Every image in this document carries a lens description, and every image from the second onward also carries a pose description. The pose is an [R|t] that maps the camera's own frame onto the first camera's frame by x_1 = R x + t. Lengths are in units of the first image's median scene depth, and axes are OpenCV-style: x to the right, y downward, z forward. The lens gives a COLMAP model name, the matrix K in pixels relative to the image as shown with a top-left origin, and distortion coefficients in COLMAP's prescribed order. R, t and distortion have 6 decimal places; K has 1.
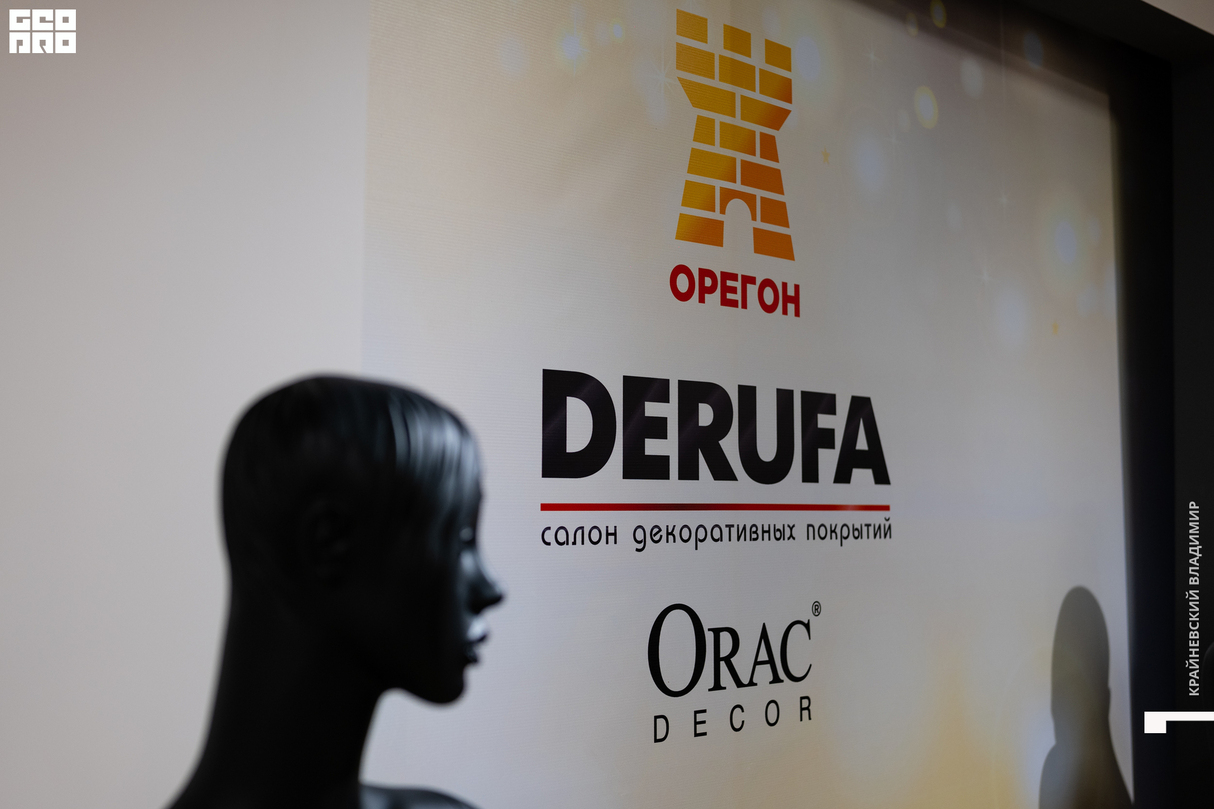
lens RADIAL K [[1701.6, 0, 607.0], [0, 1701.6, 404.5], [0, 0, 1]] dist [-0.009017, 0.057655]
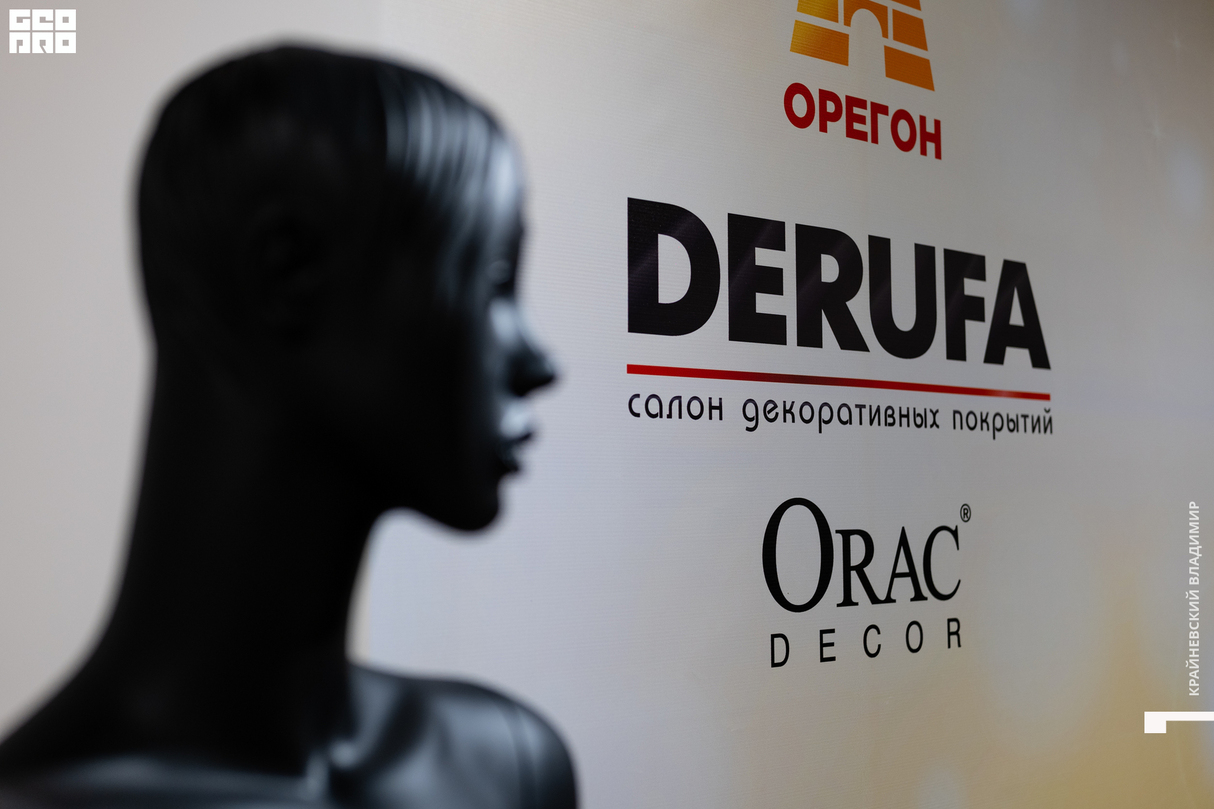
lens RADIAL K [[1701.6, 0, 607.0], [0, 1701.6, 404.5], [0, 0, 1]] dist [-0.009017, 0.057655]
pose [[0.998201, -0.011130, -0.058916, -0.001190], [0.011486, 0.999918, 0.005707, 0.064292], [0.058848, -0.006373, 0.998247, 0.176985]]
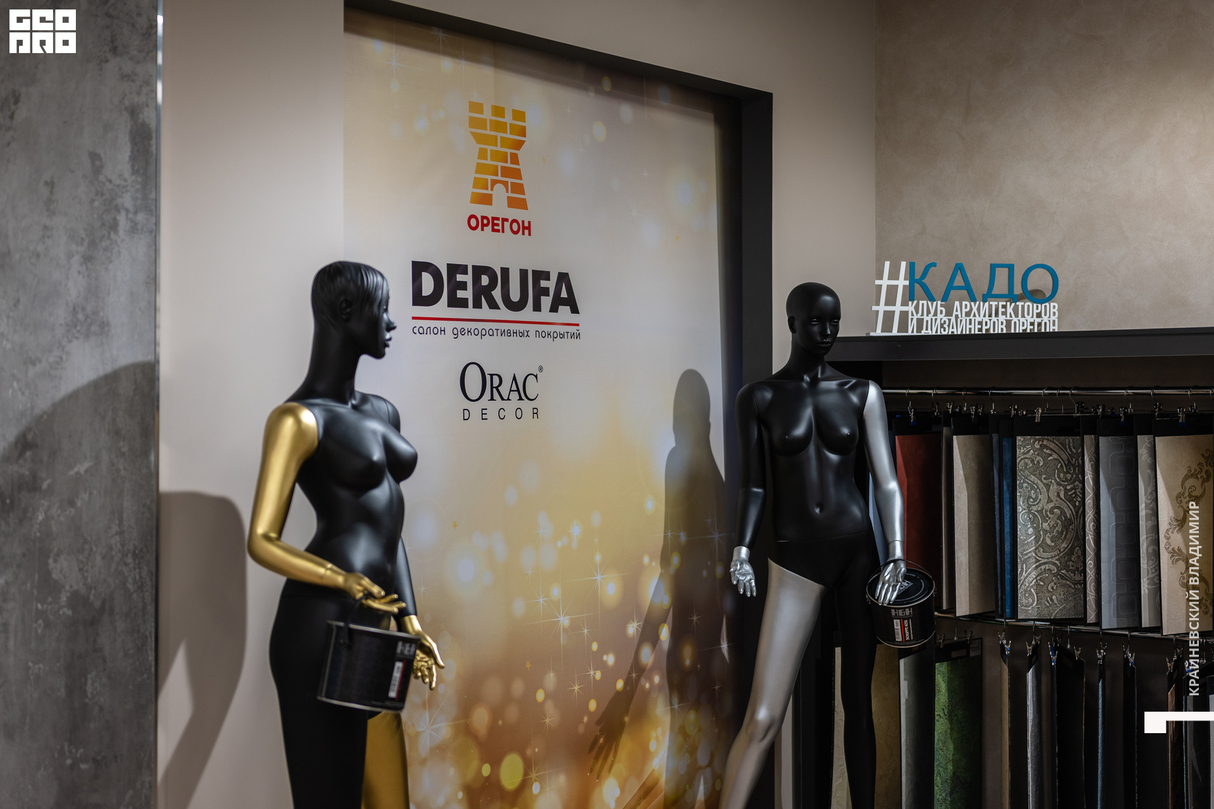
lens RADIAL K [[1676.0, 0, 593.4], [0, 1676.0, 404.0], [0, 0, 1]] dist [-0.006207, 0.080464]
pose [[0.998420, -0.017415, 0.053418, 0.078922], [0.014191, 0.998088, 0.060150, 0.037904], [-0.054363, -0.059297, 0.996759, -1.234705]]
